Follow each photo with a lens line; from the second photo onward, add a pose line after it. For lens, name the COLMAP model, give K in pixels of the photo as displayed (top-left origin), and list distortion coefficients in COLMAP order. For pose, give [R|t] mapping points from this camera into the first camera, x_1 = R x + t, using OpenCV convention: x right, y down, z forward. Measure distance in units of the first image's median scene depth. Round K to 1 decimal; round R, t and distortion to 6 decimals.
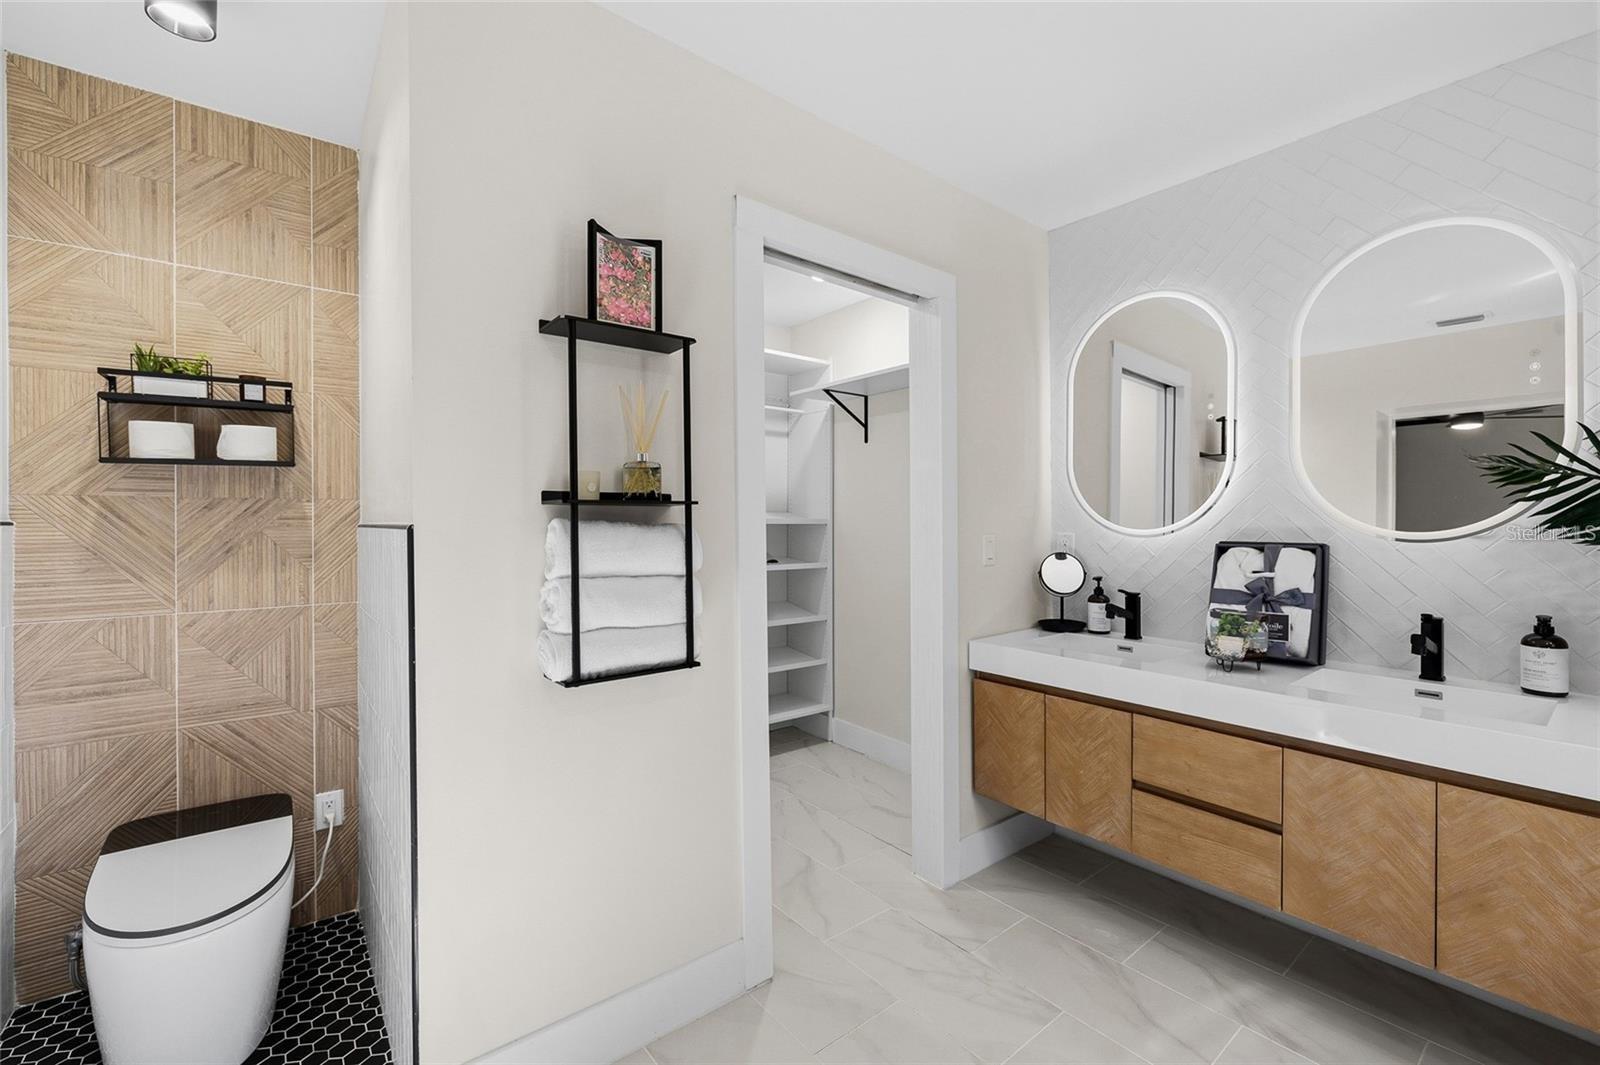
lens RADIAL K [[666.7, 0, 782.1], [0, 666.7, 523.8], [0, 0, 1]] dist [0.000832, -0.000338]
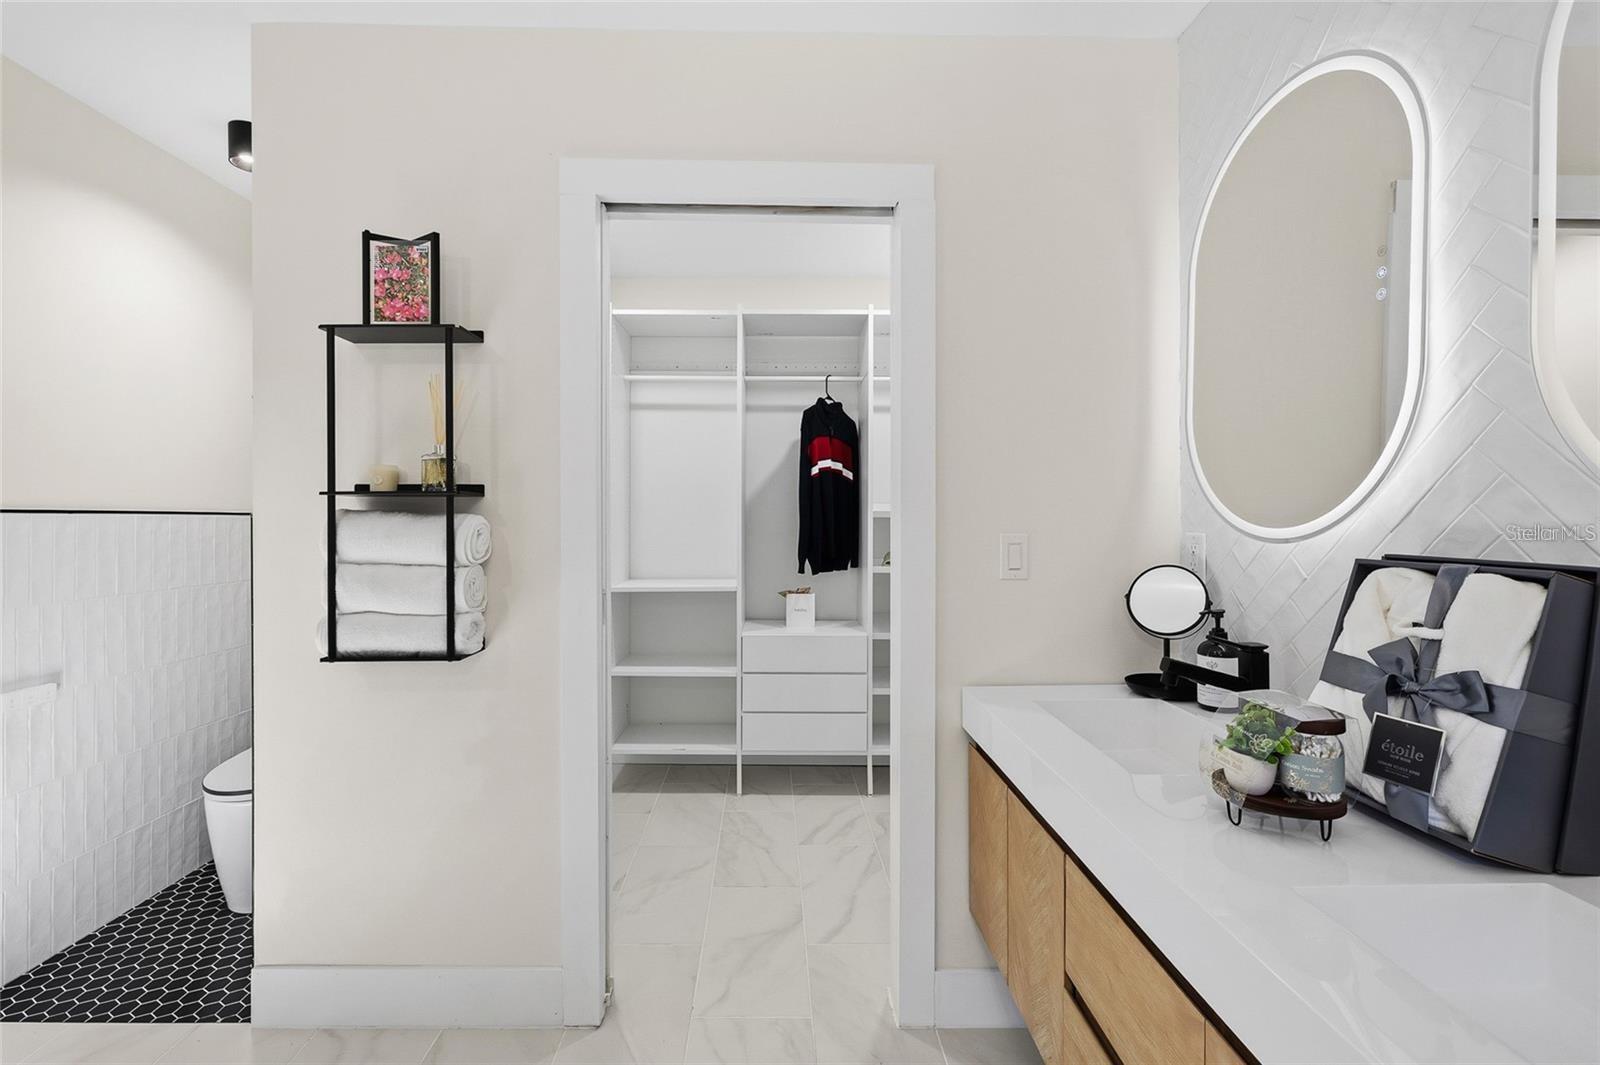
lens RADIAL K [[666.7, 0, 785.7], [0, 666.7, 522.8], [0, 0, 1]] dist [0.000832, -0.000338]
pose [[0.793687, 0.004206, -0.608312, 1.076622], [-0.004720, 0.999989, 0.000756, 0.012700], [0.608308, 0.002271, 0.793698, 0.663229]]
